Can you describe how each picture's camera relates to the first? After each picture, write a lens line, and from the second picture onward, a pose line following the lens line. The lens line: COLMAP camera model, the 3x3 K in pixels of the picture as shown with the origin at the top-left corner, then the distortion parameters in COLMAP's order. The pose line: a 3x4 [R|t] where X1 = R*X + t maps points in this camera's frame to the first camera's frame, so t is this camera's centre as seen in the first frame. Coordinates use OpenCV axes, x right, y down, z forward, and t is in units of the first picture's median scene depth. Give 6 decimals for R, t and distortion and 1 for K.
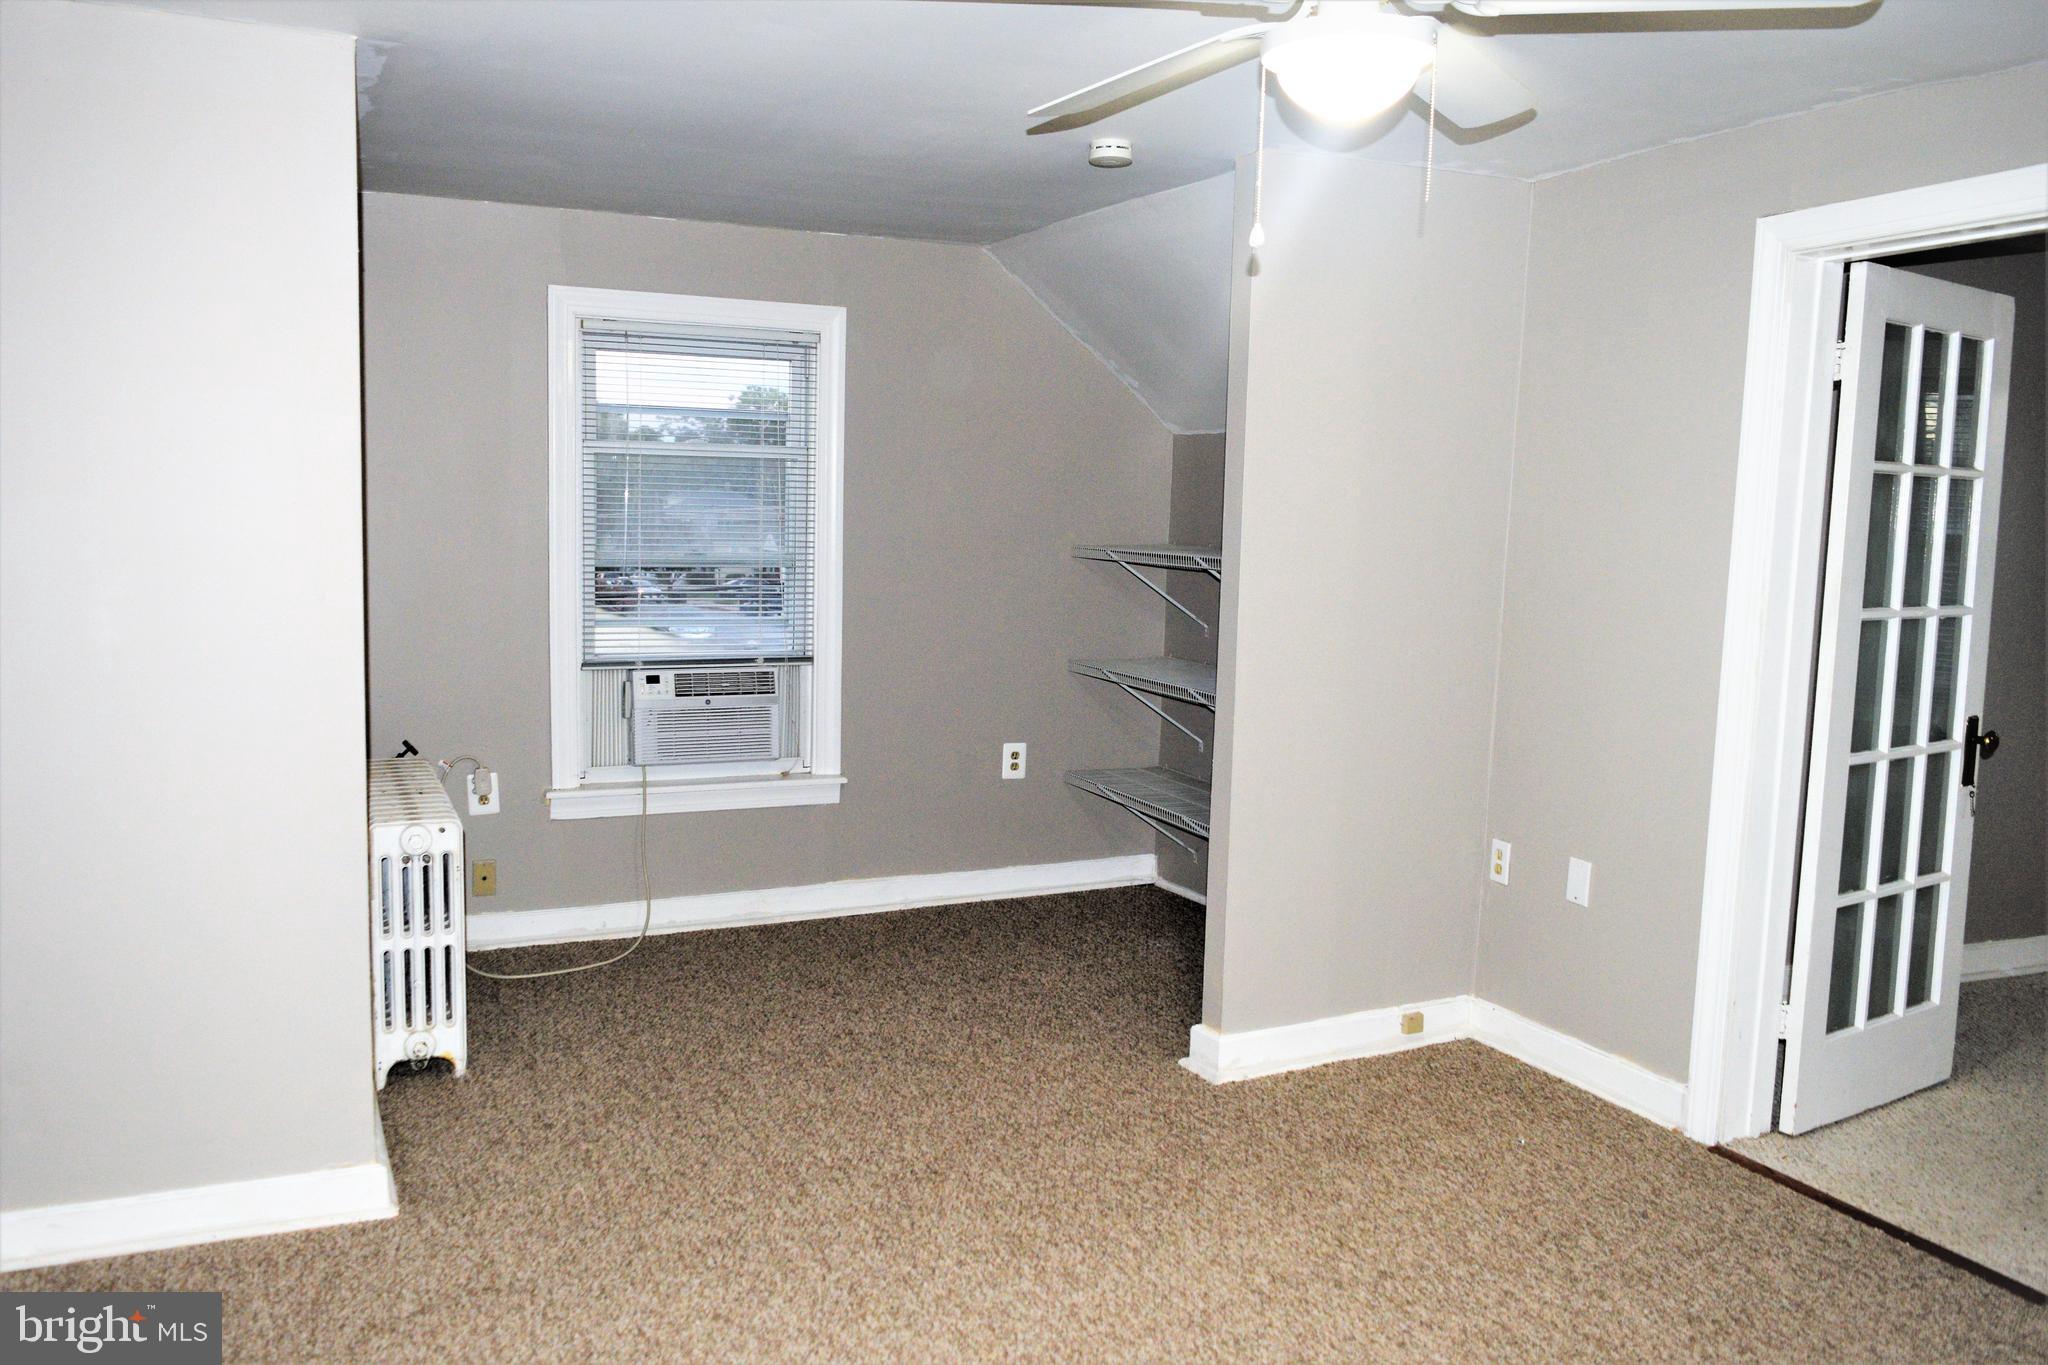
lens RADIAL K [[1619.2, 0, 1014.4], [0, 1619.2, 675.9], [0, 0, 1]] dist [-0.002880, 0.004106]
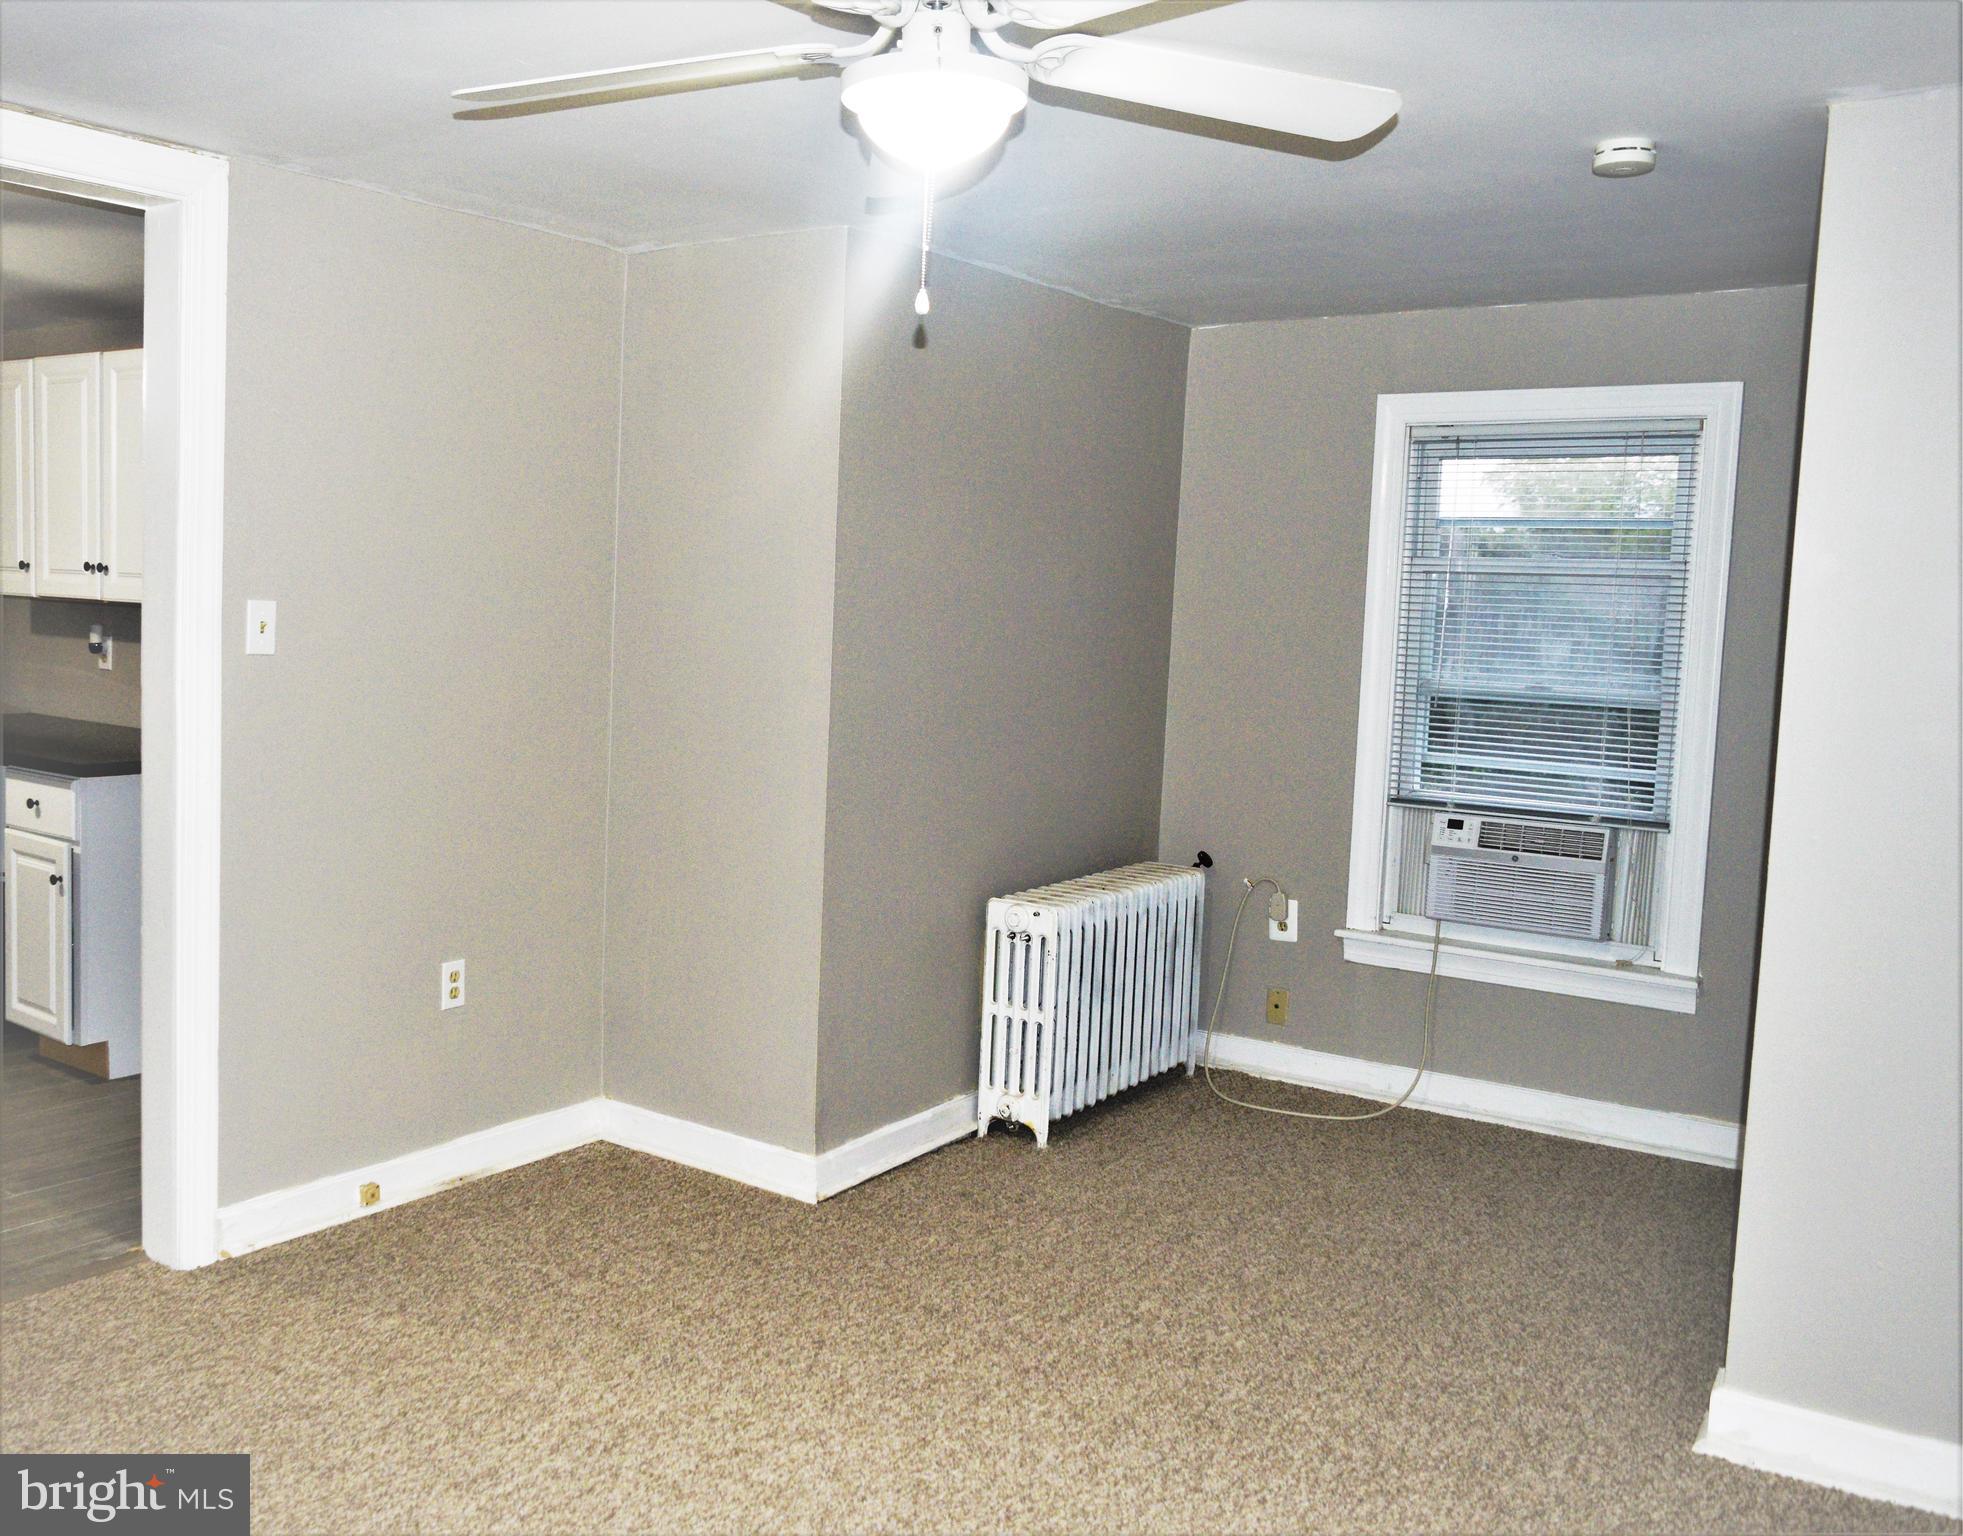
lens RADIAL K [[1798.7, 0, 788.2], [0, 1798.7, 759.3], [0, 0, 1]] dist [0.009397, -0.003427]
pose [[0.468284, 0.073262, -0.880535, 0.473425], [-0.121422, 0.992438, 0.017998, -0.006531], [0.875195, 0.098488, 0.473639, 0.208982]]
